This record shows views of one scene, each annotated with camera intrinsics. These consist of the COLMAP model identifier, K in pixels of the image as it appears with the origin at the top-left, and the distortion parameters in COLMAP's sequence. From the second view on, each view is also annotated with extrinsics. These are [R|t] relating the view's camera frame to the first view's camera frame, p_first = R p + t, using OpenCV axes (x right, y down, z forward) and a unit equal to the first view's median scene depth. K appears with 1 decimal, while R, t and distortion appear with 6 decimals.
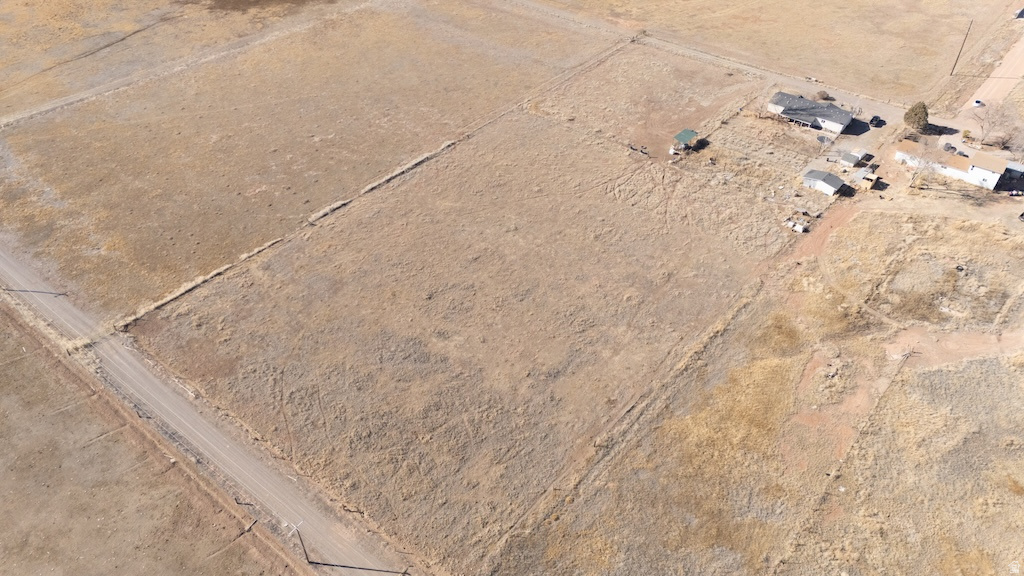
lens RADIAL K [[744.1, 0, 512.0], [0, 744.1, 288.0], [0, 0, 1]] dist [0.081494, -0.074393]
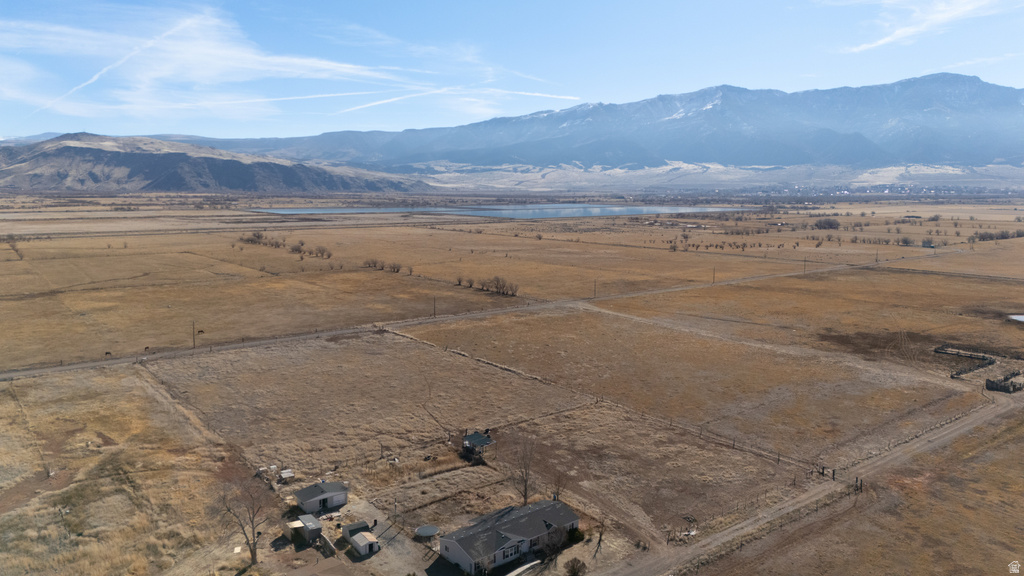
lens RADIAL K [[744.1, 0, 512.0], [0, 744.1, 288.0], [0, 0, 1]] dist [0.081494, -0.074393]
pose [[-0.218058, 0.123948, -0.968033, 1.177282], [-0.644317, 0.726720, 0.238188, -0.645854], [0.733012, 0.675659, -0.078605, 1.195880]]
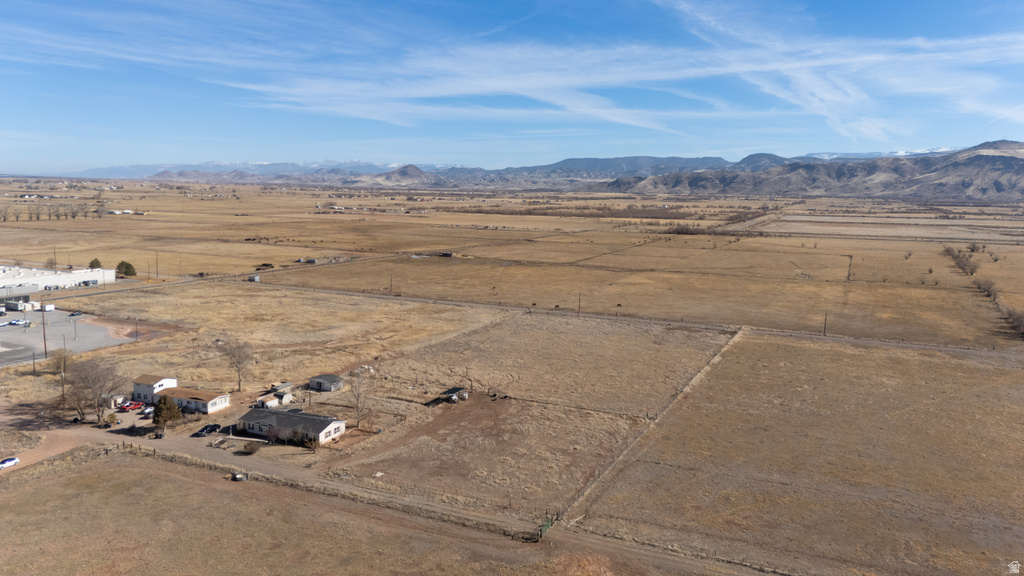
lens RADIAL K [[744.1, 0, 512.0], [0, 744.1, 288.0], [0, 0, 1]] dist [0.081494, -0.074393]
pose [[-0.969330, 0.008484, -0.245616, 0.473636], [-0.179545, 0.657992, 0.731307, -1.200003], [0.167818, 0.752977, -0.636288, 1.841204]]
